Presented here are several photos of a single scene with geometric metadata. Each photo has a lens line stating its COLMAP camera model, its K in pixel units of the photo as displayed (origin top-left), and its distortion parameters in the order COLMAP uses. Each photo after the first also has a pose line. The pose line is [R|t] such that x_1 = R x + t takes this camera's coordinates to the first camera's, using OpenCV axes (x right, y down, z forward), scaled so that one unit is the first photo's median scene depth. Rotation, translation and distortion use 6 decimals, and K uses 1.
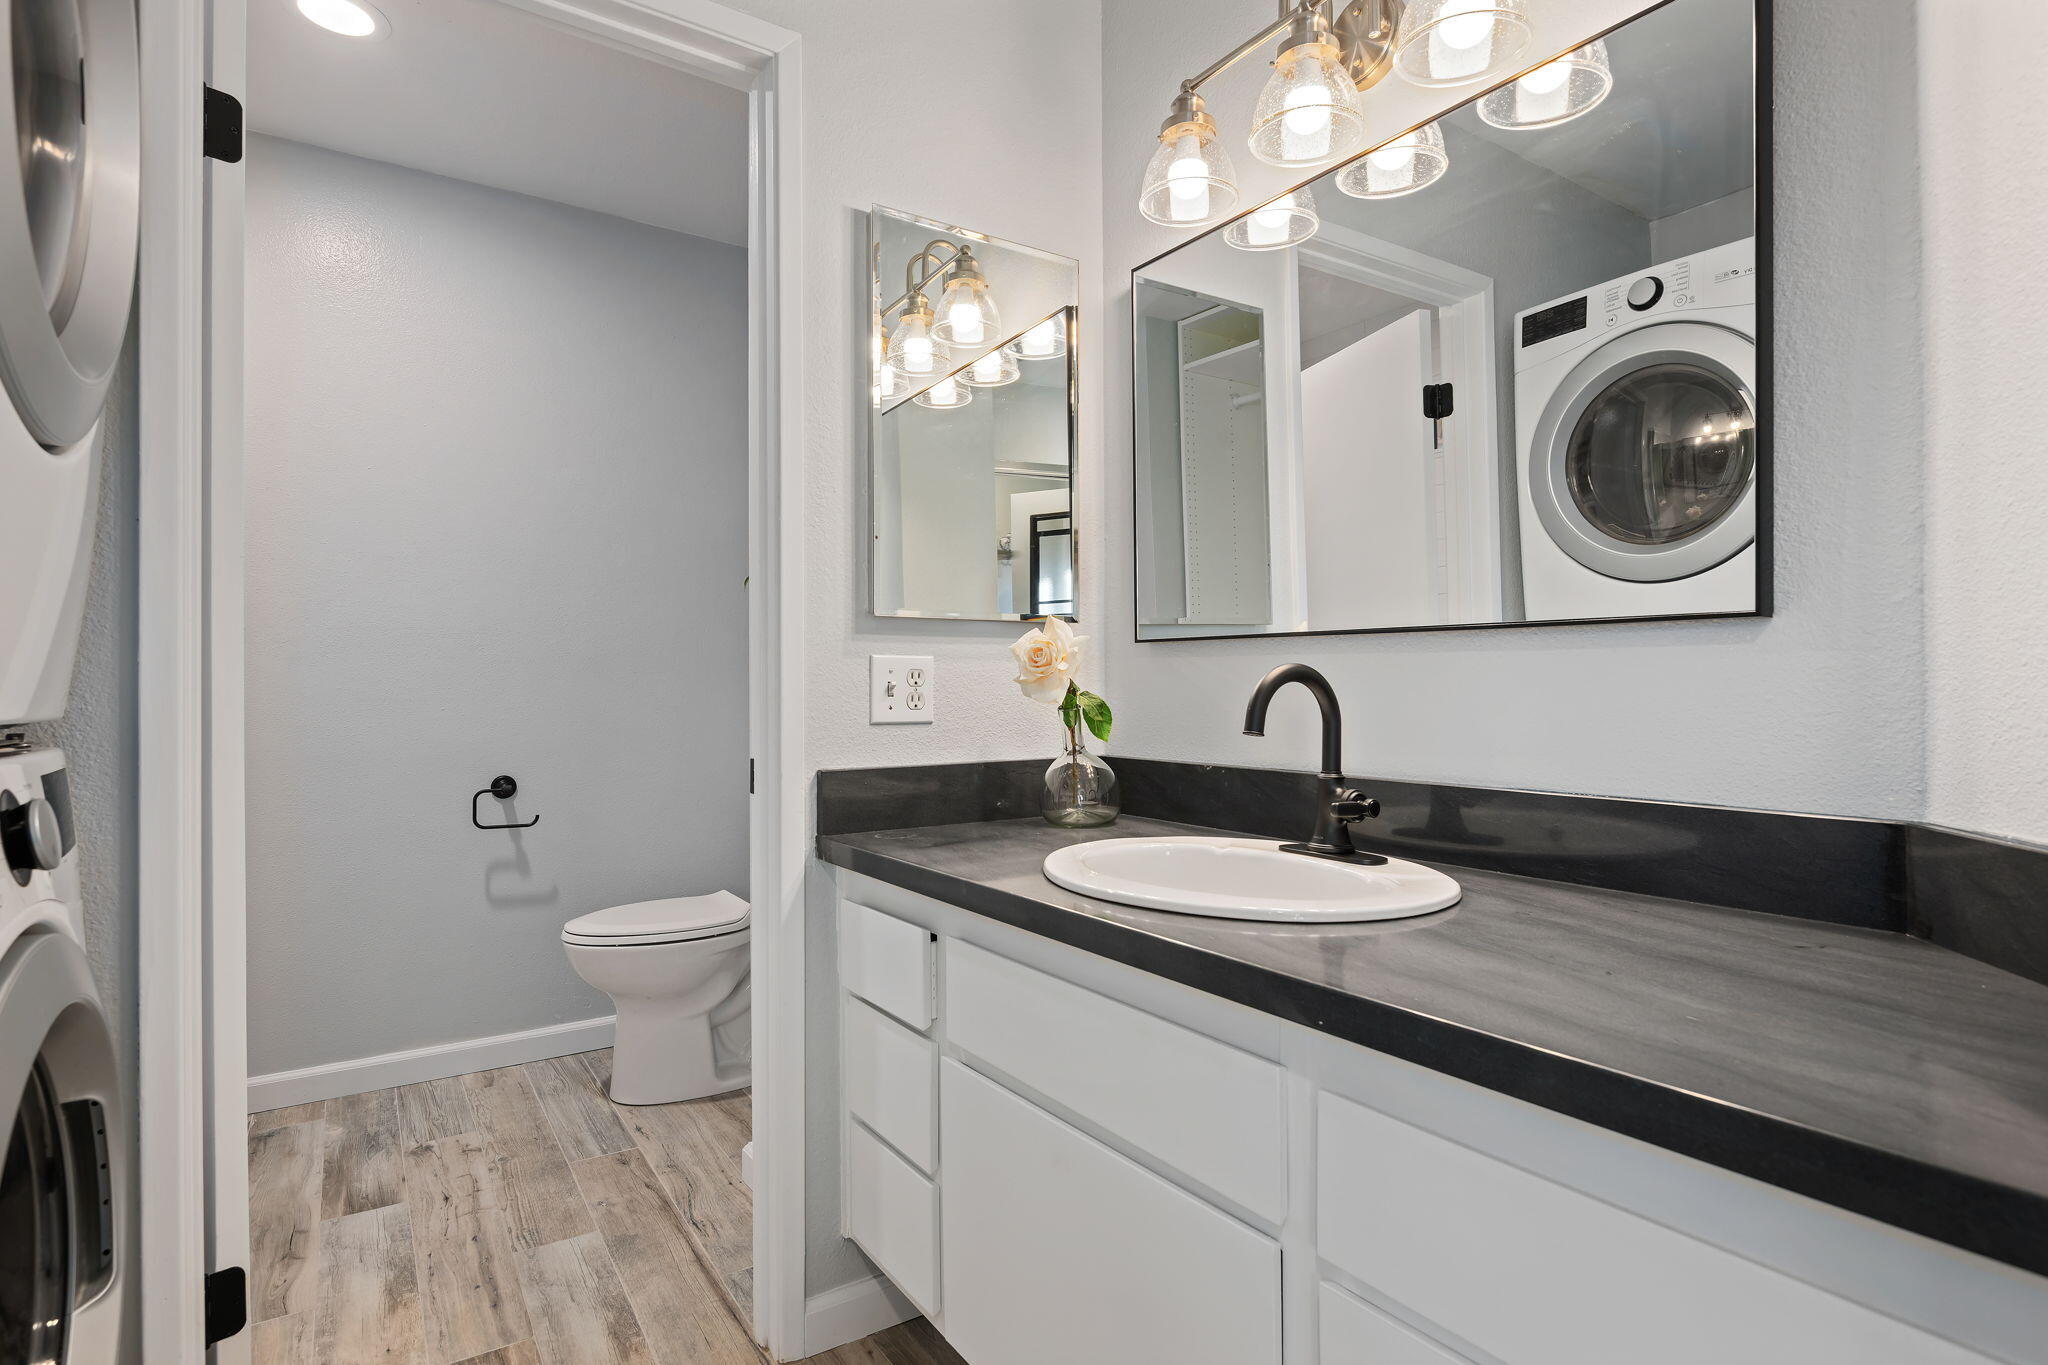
lens RADIAL K [[999.8, 0, 1057.5], [0, 999.8, 685.8], [0, 0, 1]] dist [-0.000623, -0.001158]
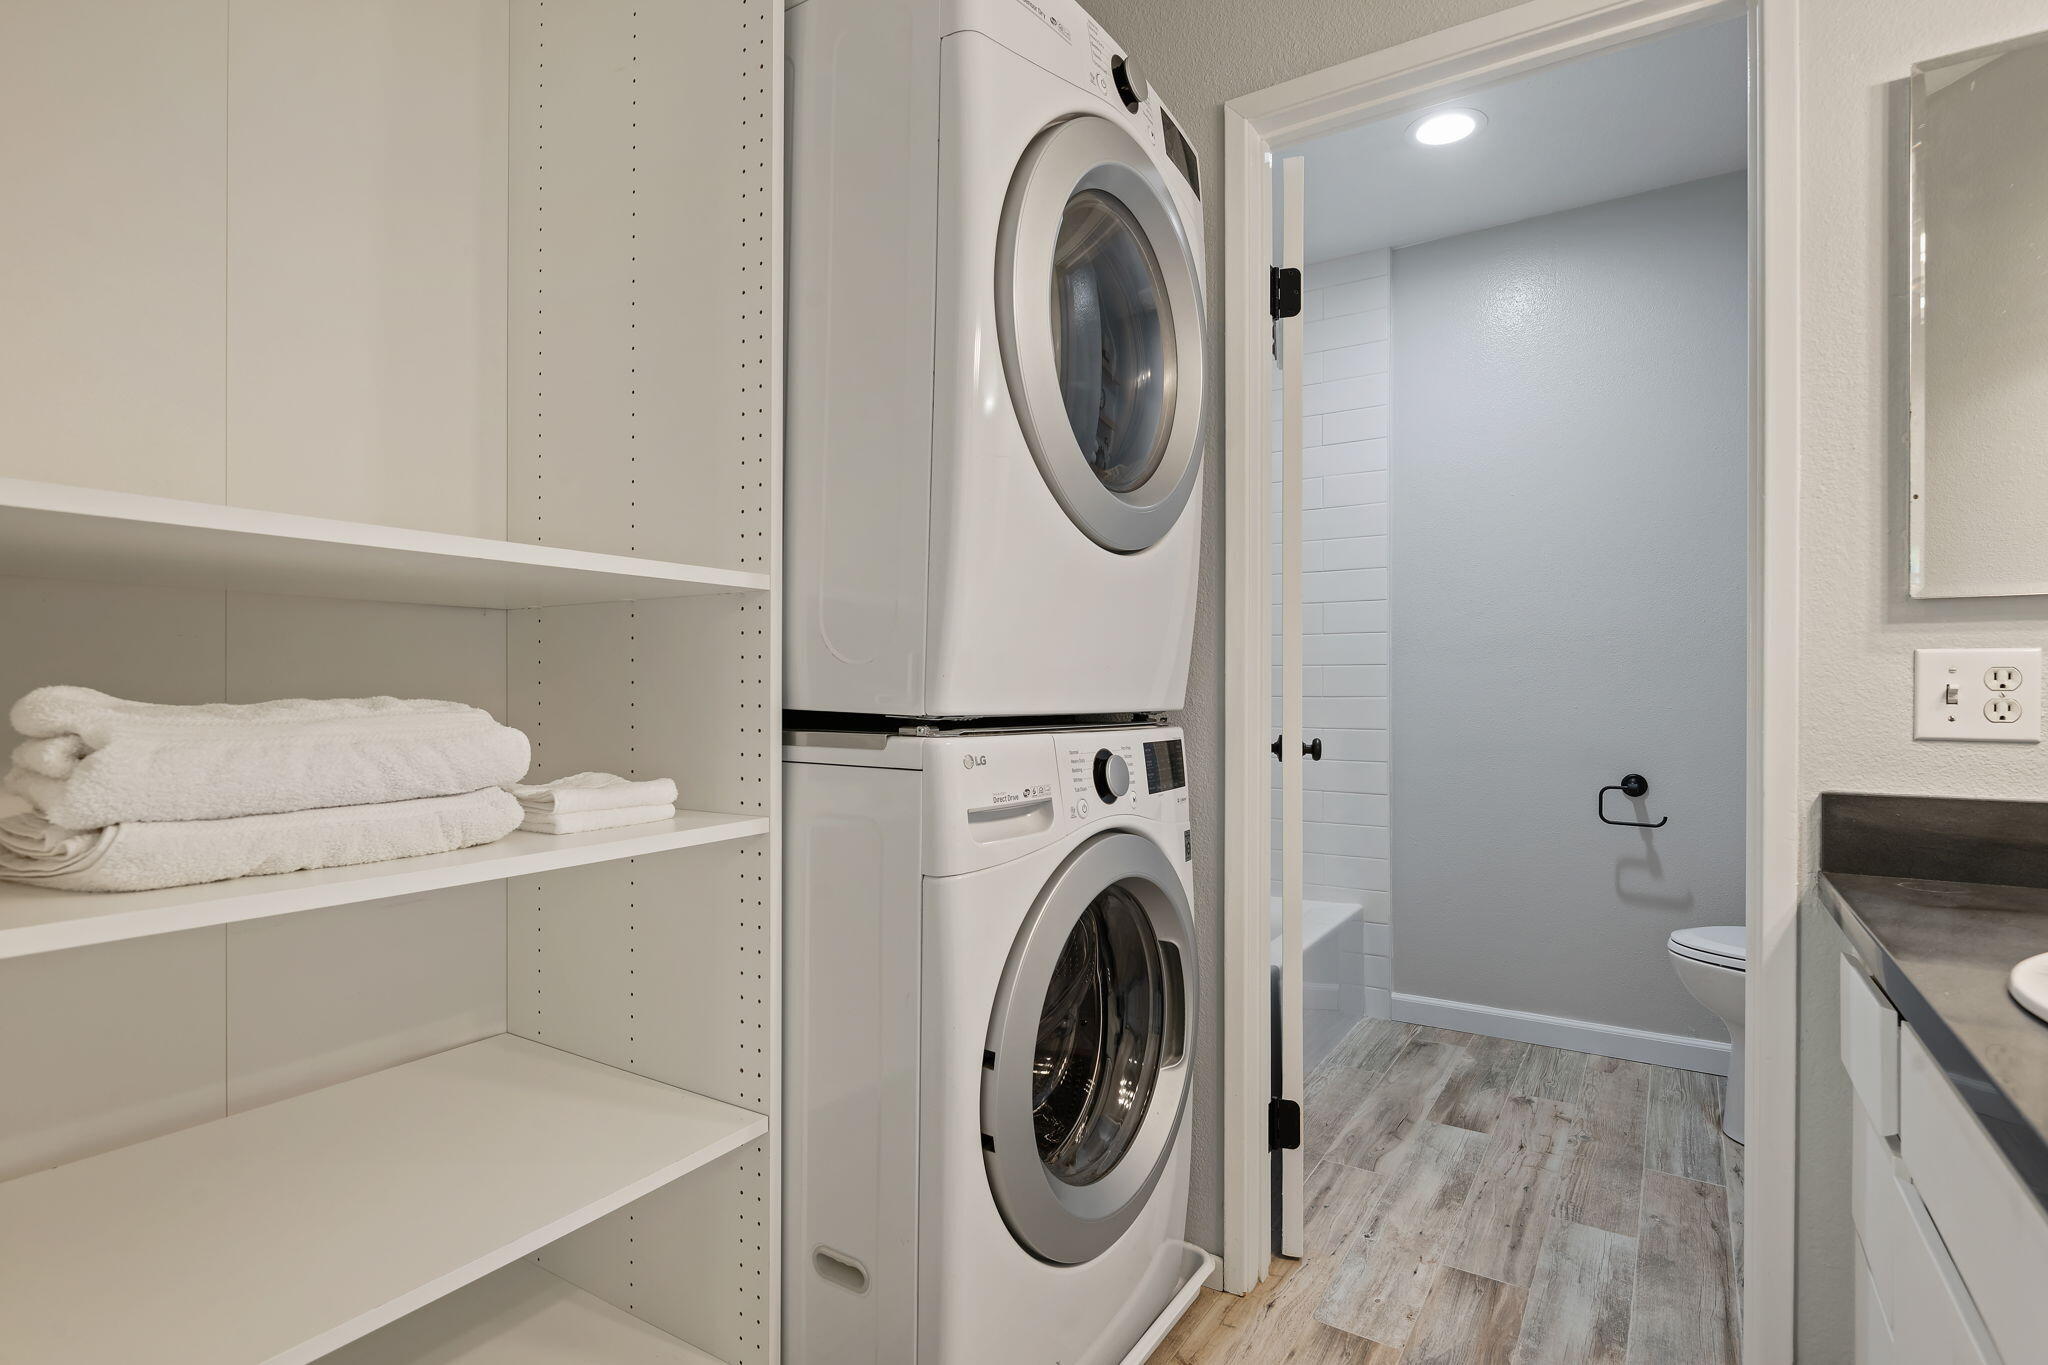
lens RADIAL K [[999.8, 0, 1057.5], [0, 999.8, 685.8], [0, 0, 1]] dist [-0.000623, -0.001158]
pose [[0.435167, 0.003342, -0.900344, 0.167987], [-0.001202, 0.999994, 0.003131, -0.003613], [0.900349, -0.000280, 0.435168, 0.050838]]
